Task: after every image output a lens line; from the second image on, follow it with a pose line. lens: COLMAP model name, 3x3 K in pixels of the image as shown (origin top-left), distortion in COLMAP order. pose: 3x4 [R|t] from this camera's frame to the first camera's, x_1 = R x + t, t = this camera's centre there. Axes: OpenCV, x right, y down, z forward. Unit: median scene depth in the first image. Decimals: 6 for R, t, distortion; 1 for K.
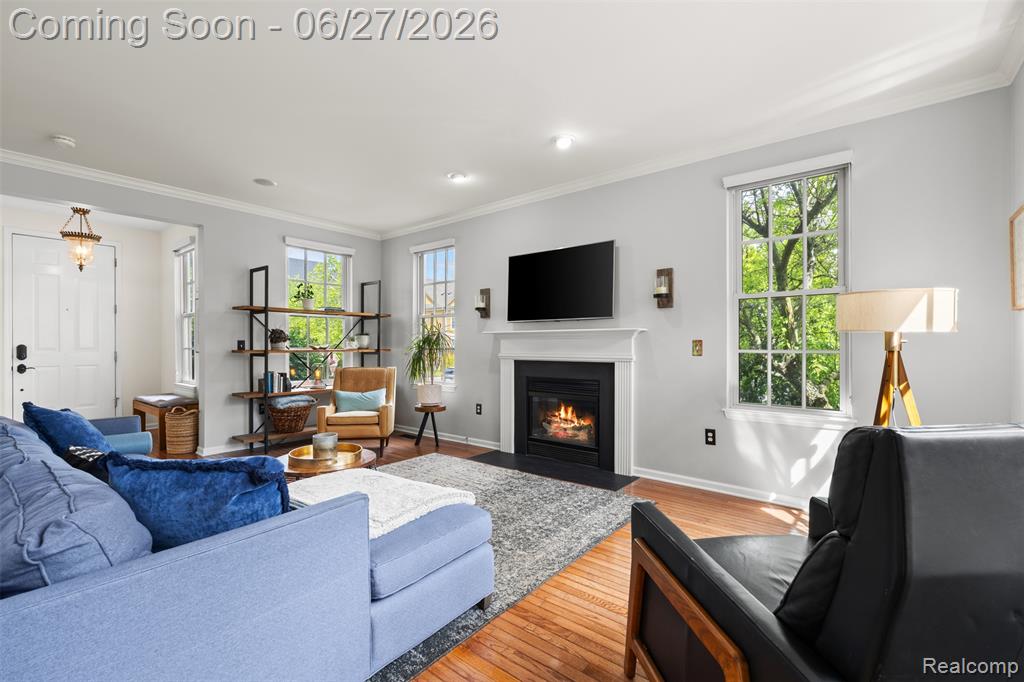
lens RADIAL K [[451.1, 0, 513.9], [0, 451.1, 343.4], [0, 0, 1]] dist [-0.000843, -0.000625]
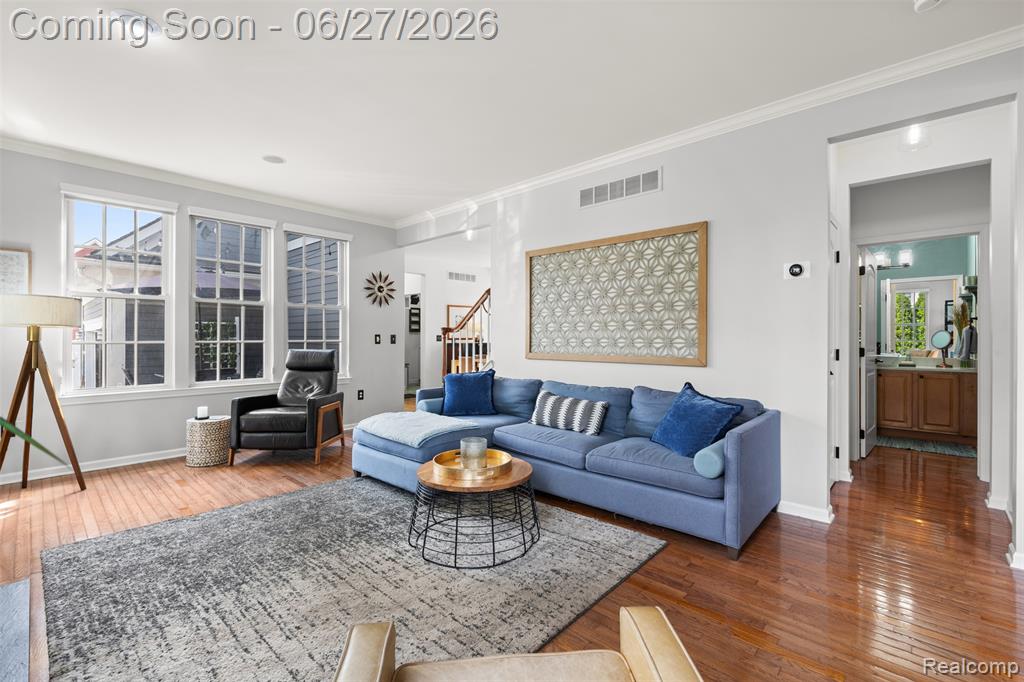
lens RADIAL K [[451.1, 0, 511.3], [0, 451.1, 340.3], [0, 0, 1]] dist [-0.000843, -0.000625]
pose [[-0.997594, 0.000224, 0.069319, -0.511298], [0.000145, 0.999999, -0.001143, 0.011879], [-0.069320, -0.001130, -0.997594, 1.734535]]
